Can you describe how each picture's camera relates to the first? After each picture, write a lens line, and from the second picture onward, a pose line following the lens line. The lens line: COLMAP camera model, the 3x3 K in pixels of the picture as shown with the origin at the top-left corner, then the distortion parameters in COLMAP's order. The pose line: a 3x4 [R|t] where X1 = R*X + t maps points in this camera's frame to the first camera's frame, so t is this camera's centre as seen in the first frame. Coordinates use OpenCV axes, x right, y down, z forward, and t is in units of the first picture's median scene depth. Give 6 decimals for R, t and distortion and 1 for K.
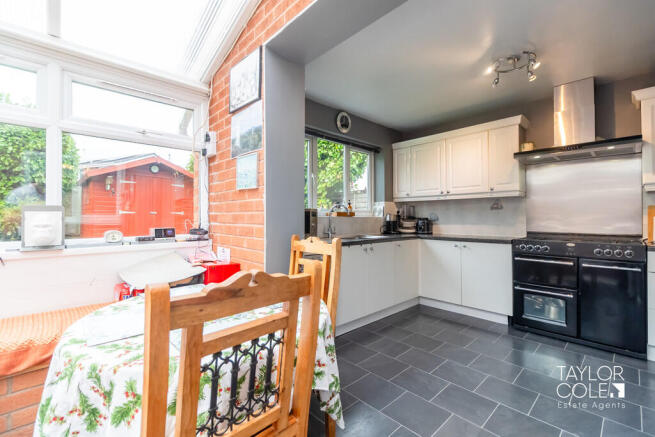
lens RADIAL K [[289.6, 0, 328.8], [0, 289.6, 214.3], [0, 0, 1]] dist [-0.018942, 0.007212]
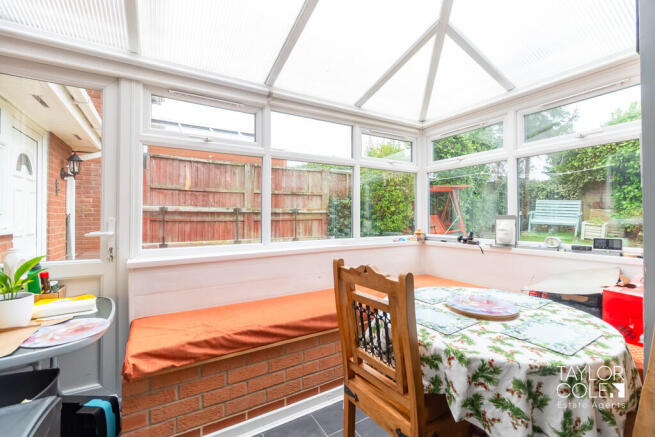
lens RADIAL K [[289.6, 0, 328.8], [0, 289.6, 214.3], [0, 0, 1]] dist [-0.018942, 0.007212]
pose [[-0.227721, -0.004387, -0.973716, 0.459126], [0.014947, 0.999856, -0.008000, -0.029862], [0.973612, -0.016376, -0.227623, 0.371042]]
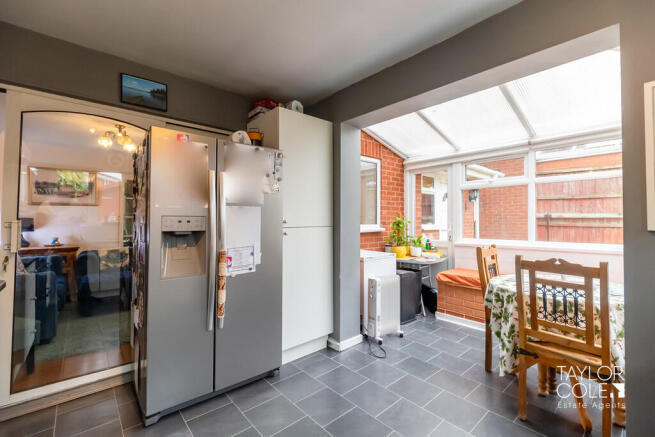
lens RADIAL K [[289.6, 0, 328.8], [0, 289.6, 214.3], [0, 0, 1]] dist [-0.018942, 0.007212]
pose [[-0.999026, 0.003037, 0.044016, 0.536073], [0.001475, 0.999370, -0.035465, -0.030075], [-0.044096, -0.035365, -0.998401, 1.573502]]
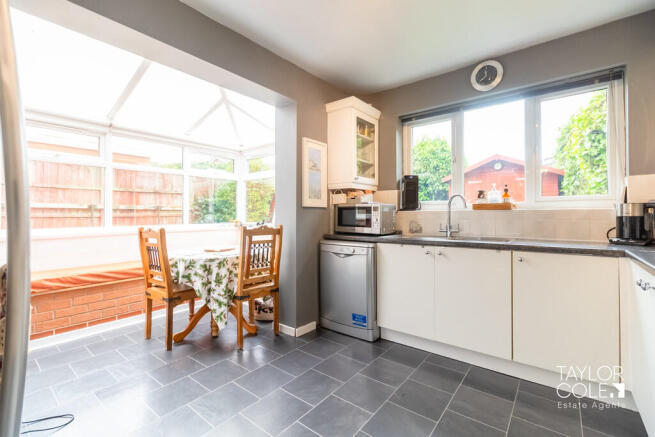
lens RADIAL K [[289.6, 0, 328.8], [0, 289.6, 214.3], [0, 0, 1]] dist [-0.018942, 0.007212]
pose [[0.136253, -0.002929, -0.990670, 1.181022], [0.017970, 0.999838, -0.000485, 0.020769], [0.990511, -0.017736, 0.136284, 0.878450]]
